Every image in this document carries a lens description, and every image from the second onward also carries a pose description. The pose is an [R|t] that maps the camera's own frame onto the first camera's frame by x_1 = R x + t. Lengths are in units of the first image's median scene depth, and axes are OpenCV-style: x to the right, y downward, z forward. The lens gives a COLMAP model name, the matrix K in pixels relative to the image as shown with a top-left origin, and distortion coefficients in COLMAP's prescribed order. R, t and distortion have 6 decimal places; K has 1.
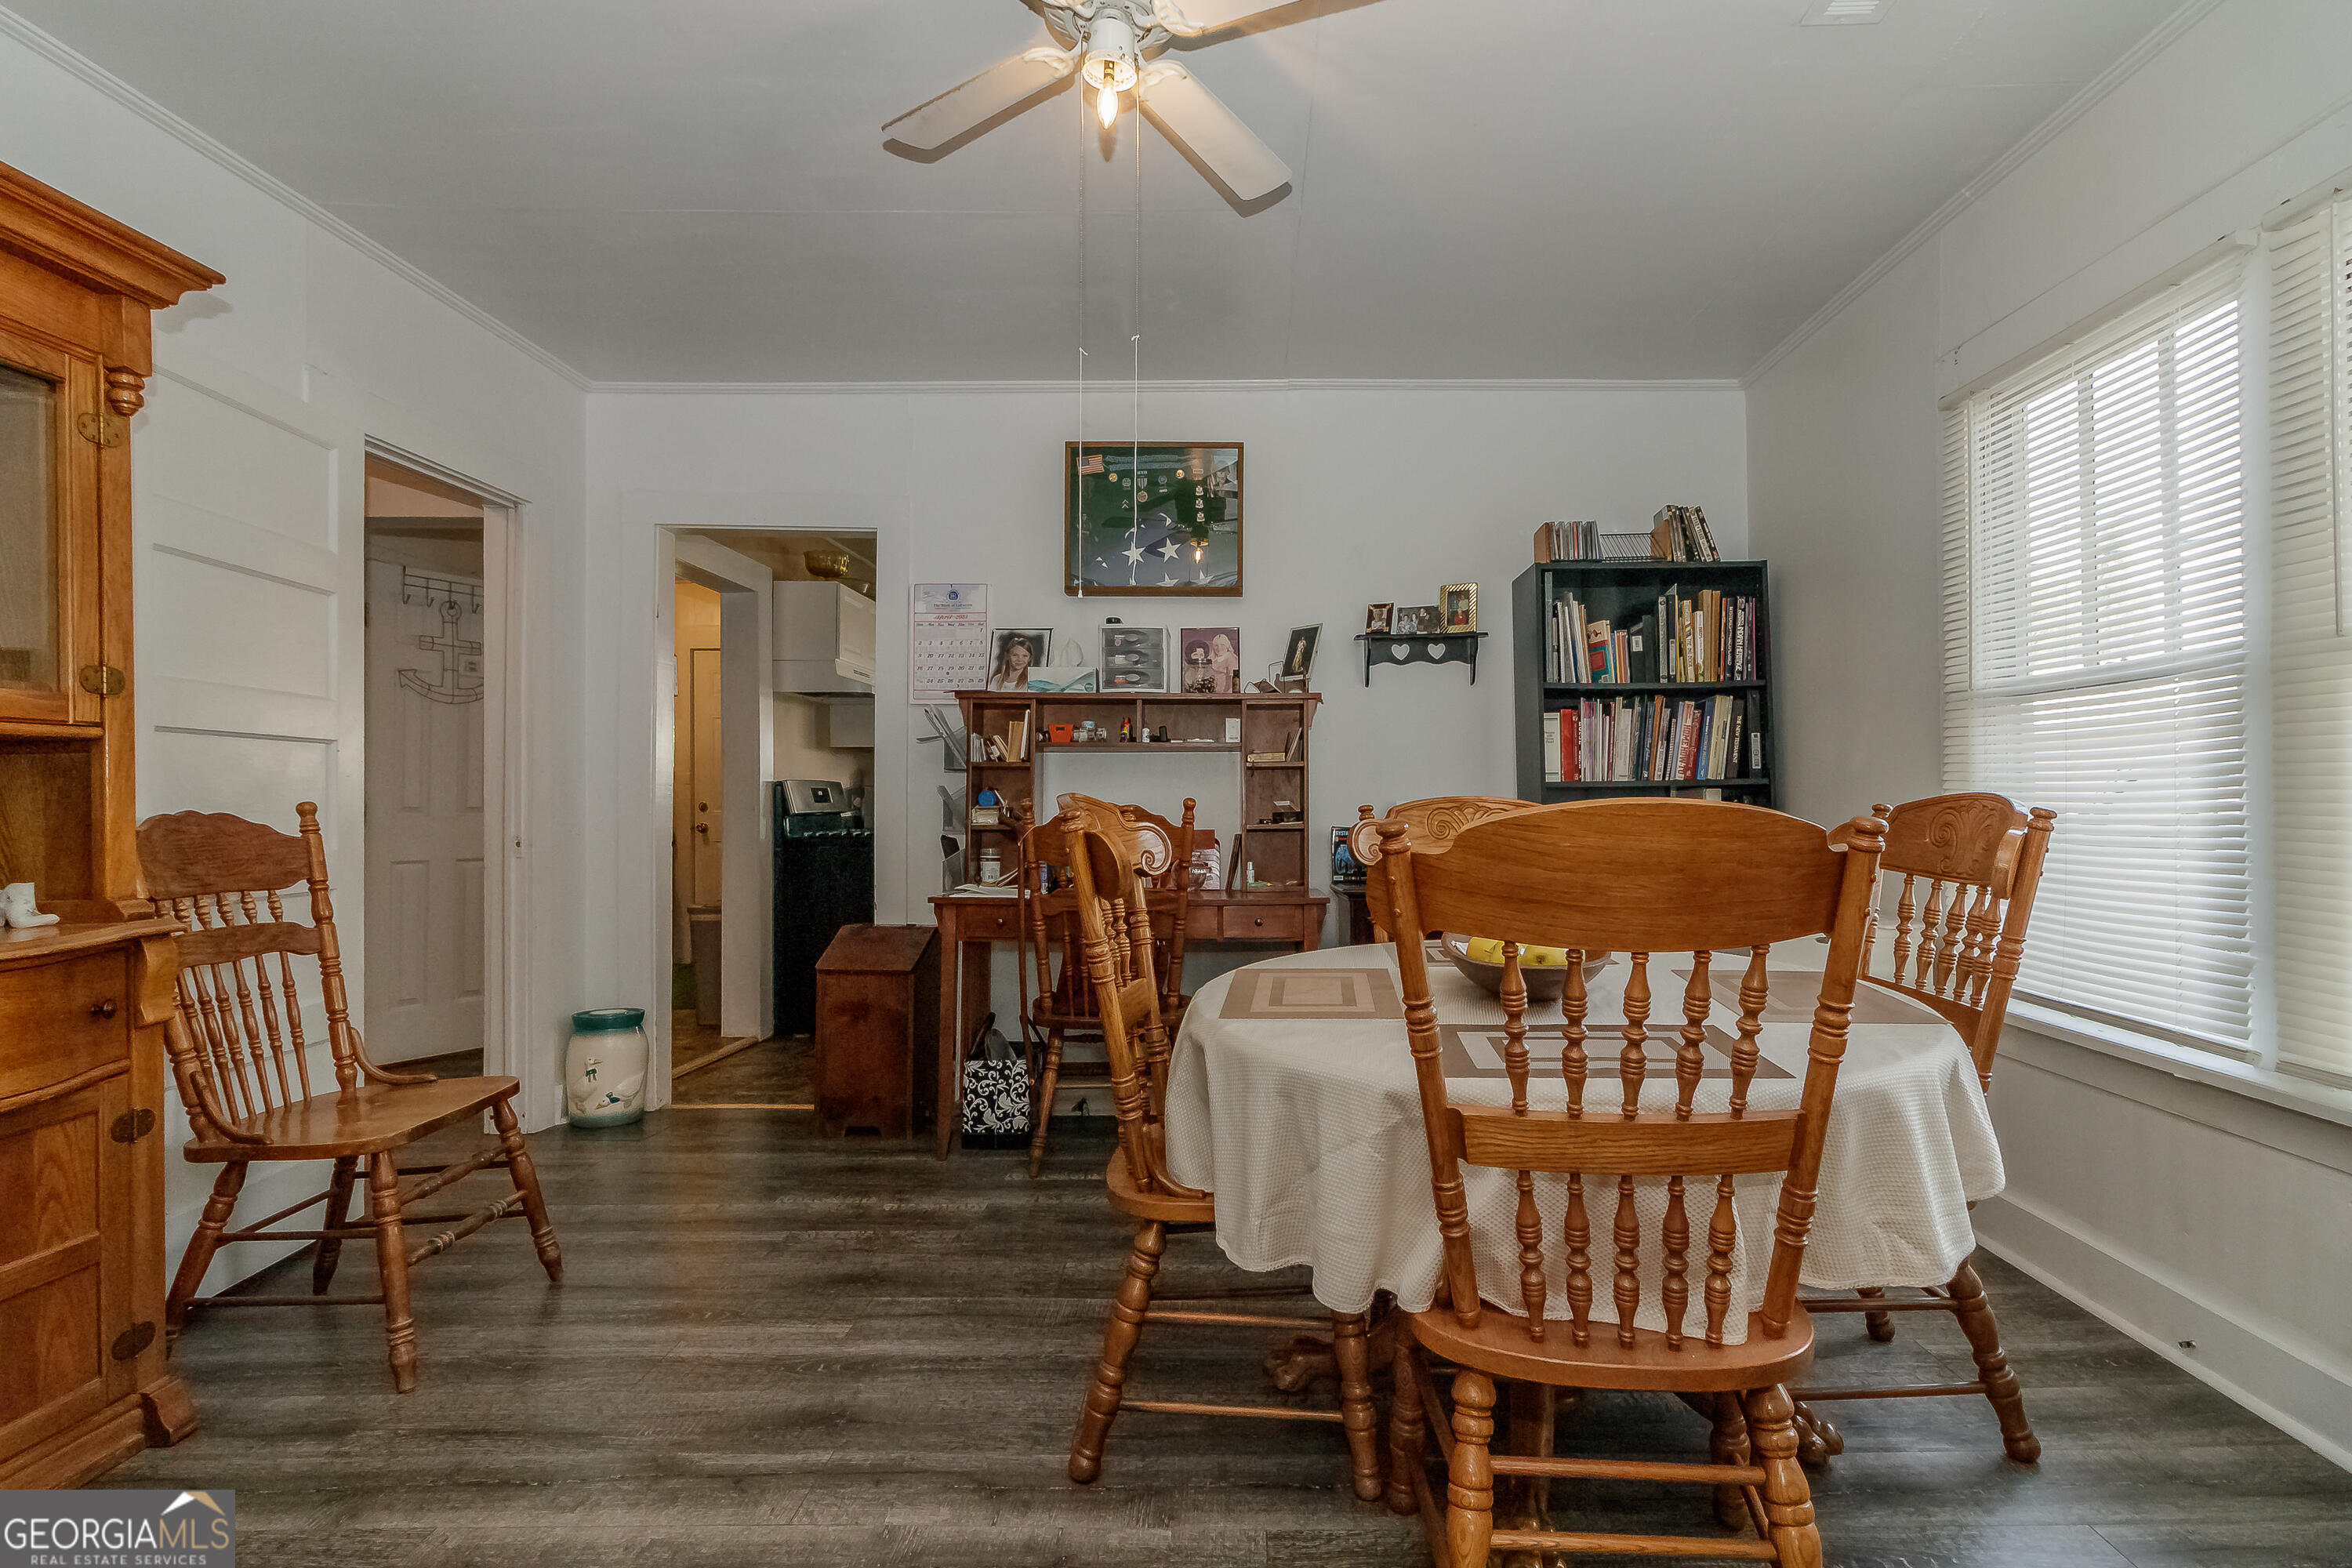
lens RADIAL K [[1192.5, 0, 1238.9], [0, 1192.5, 794.9], [0, 0, 1]] dist [0.005472, 0.000571]
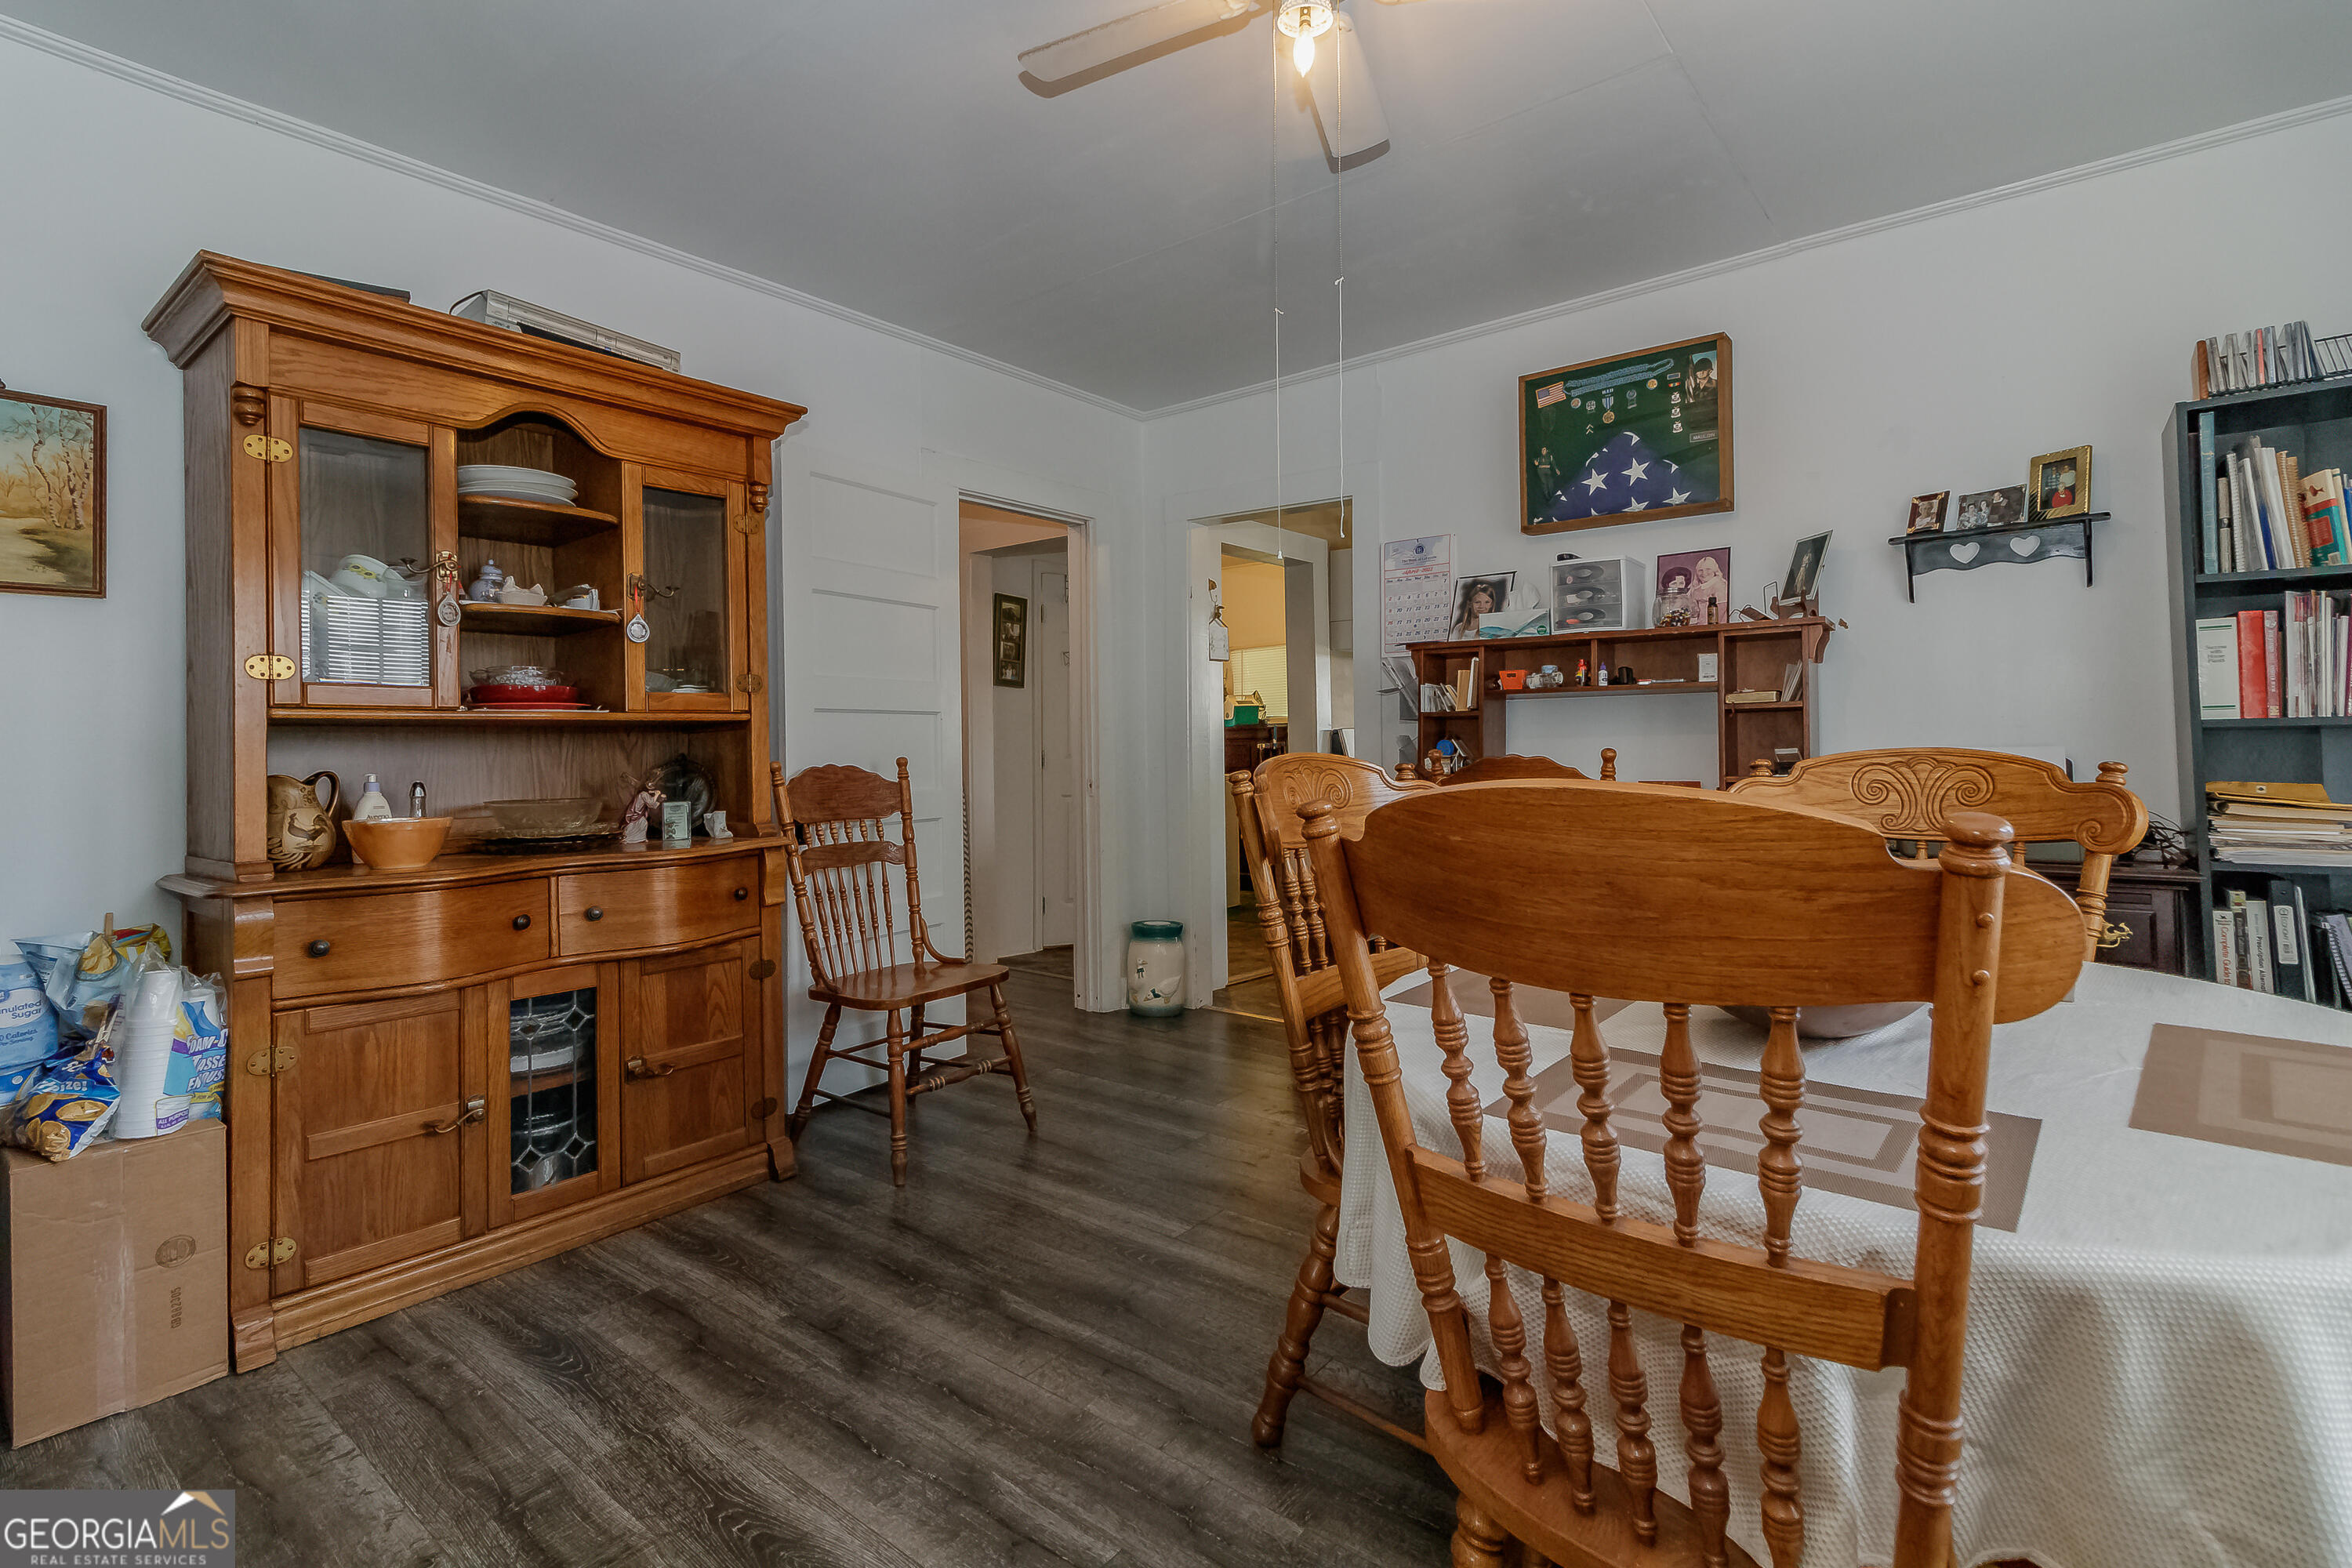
lens RADIAL K [[1109.7, 0, 1106.4], [0, 1109.7, 738.2], [0, 0, 1]] dist [-0.000086, 0.002155]
pose [[0.762886, -0.011857, -0.646424, 0.187894], [0.014434, 0.999895, -0.001305, -0.008371], [0.646371, -0.008335, 0.762977, 0.105108]]
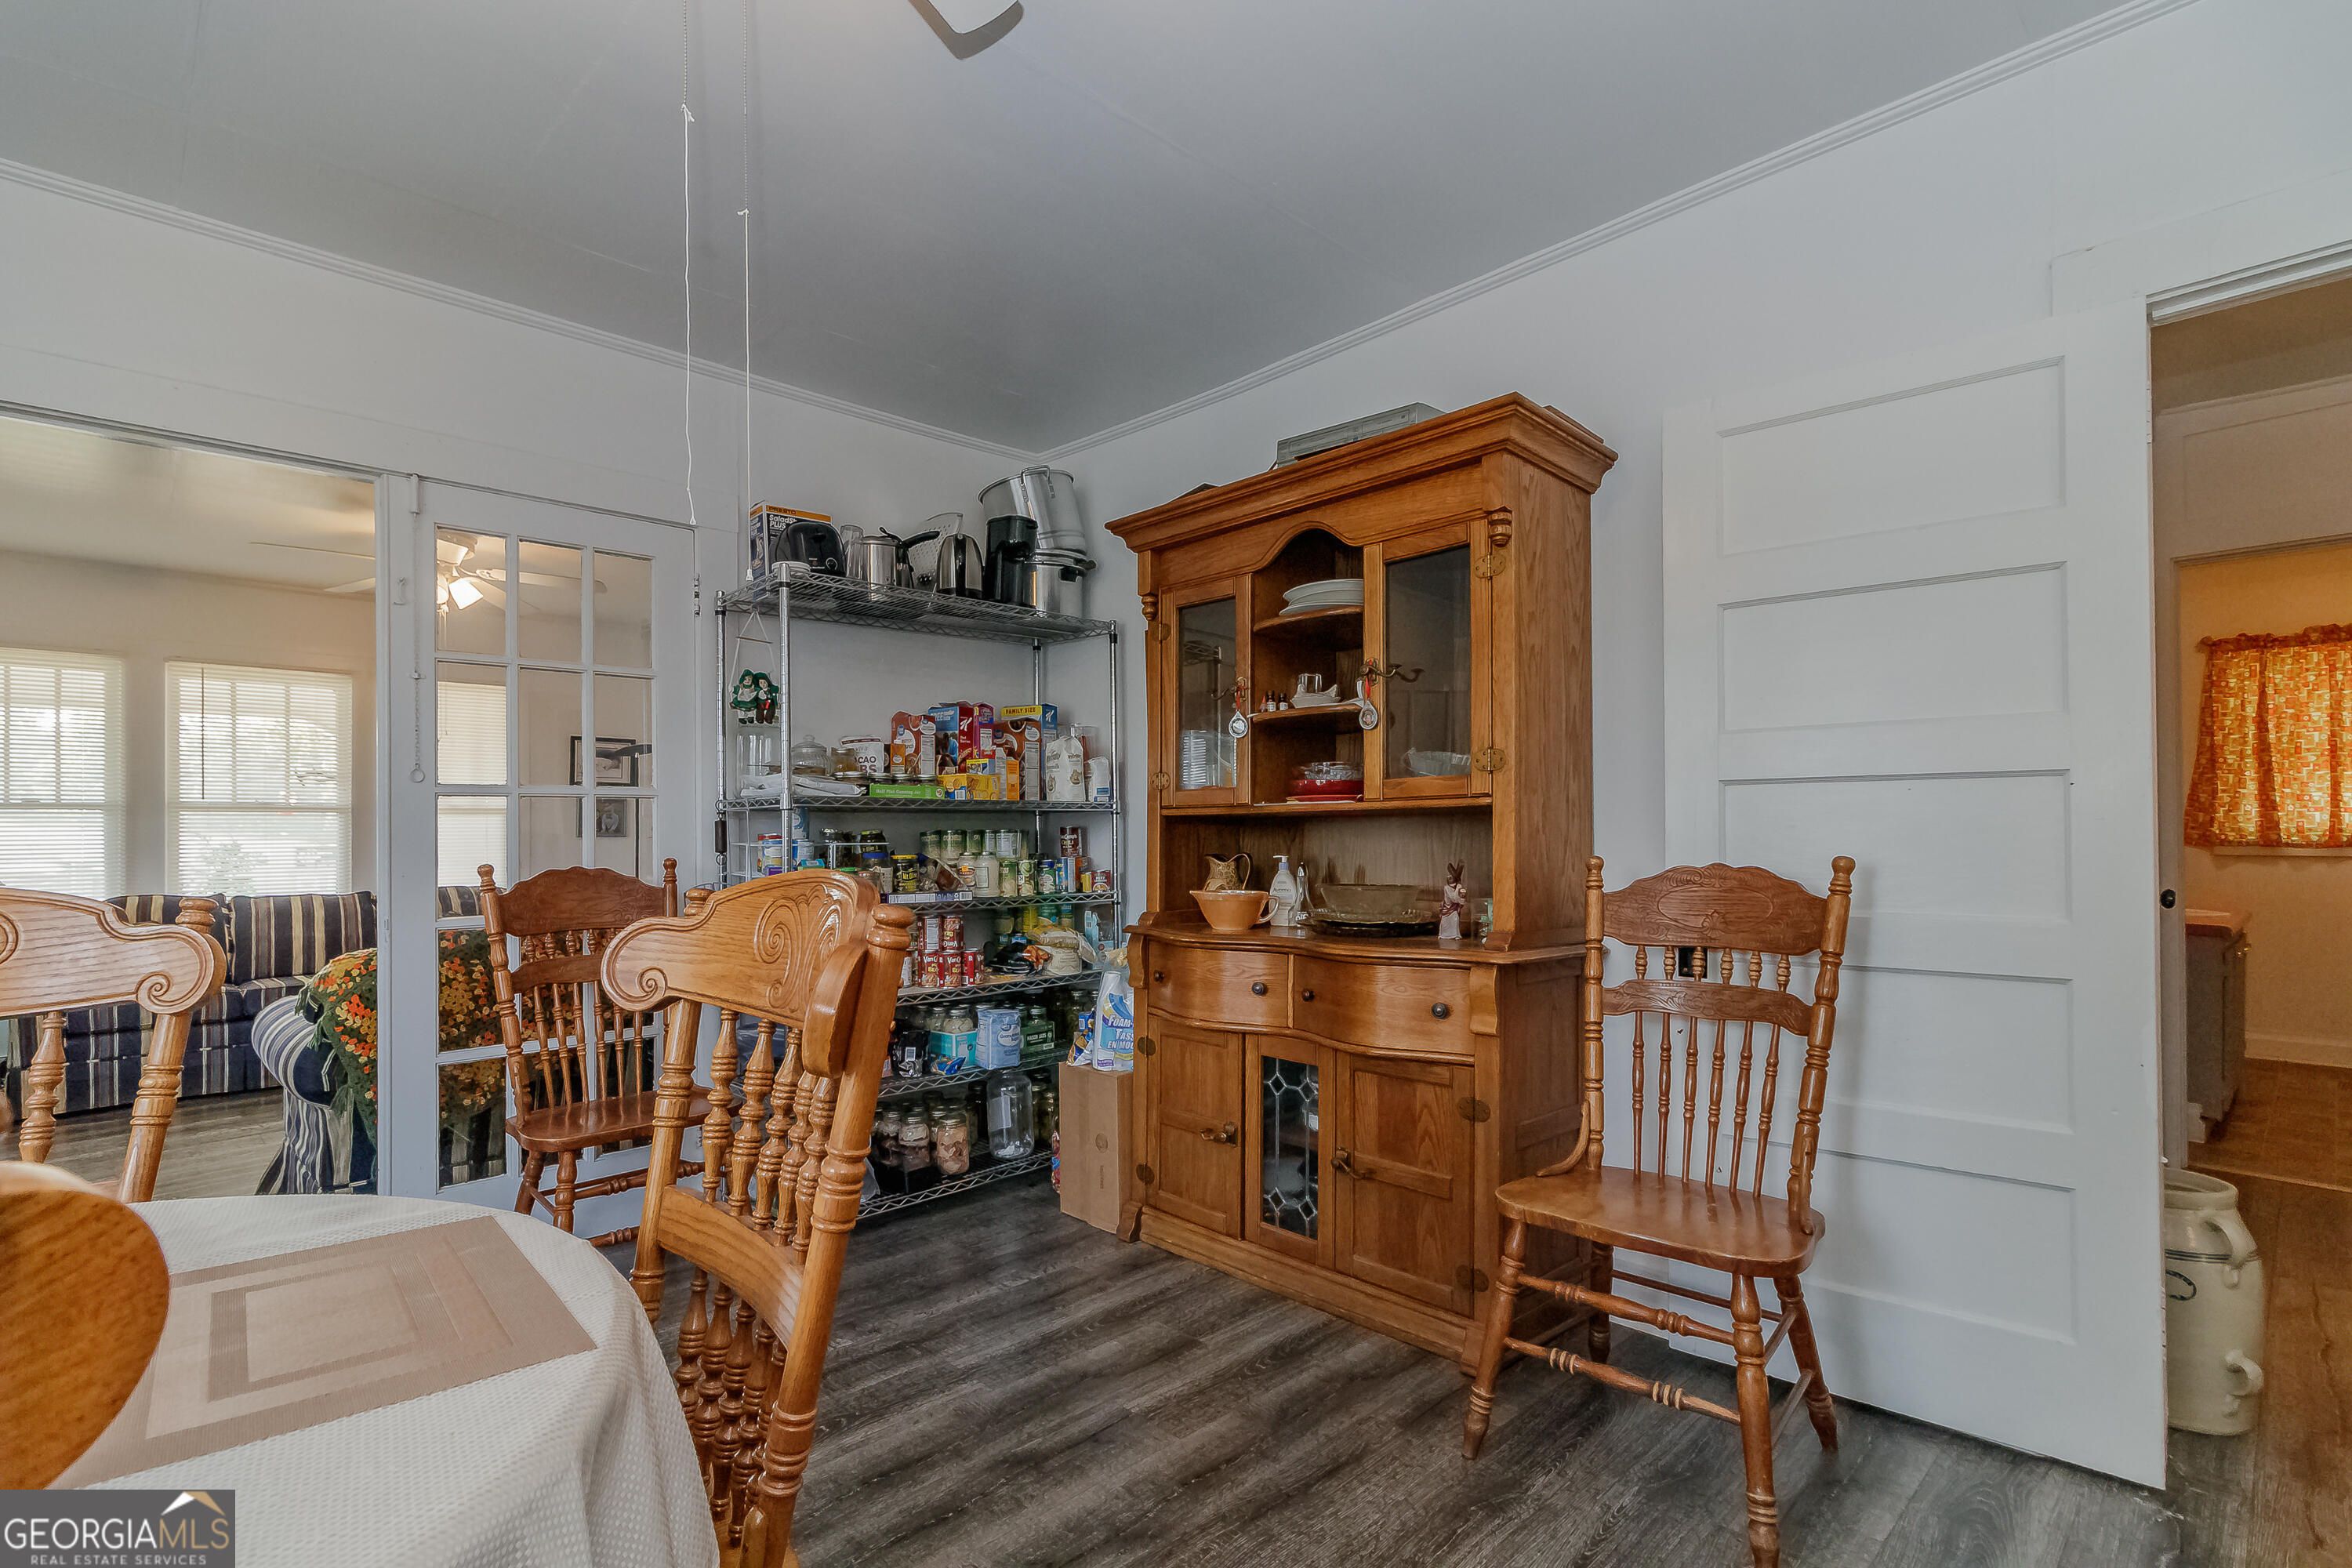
lens RADIAL K [[1109.7, 0, 1177.9], [0, 1109.7, 826.4], [0, 0, 1]] dist [-0.000086, 0.002155]
pose [[-0.719417, 0.003122, -0.694571, 0.064413], [0.012215, 0.999892, -0.008158, -0.010310], [0.694471, -0.014353, -0.719378, 0.879755]]
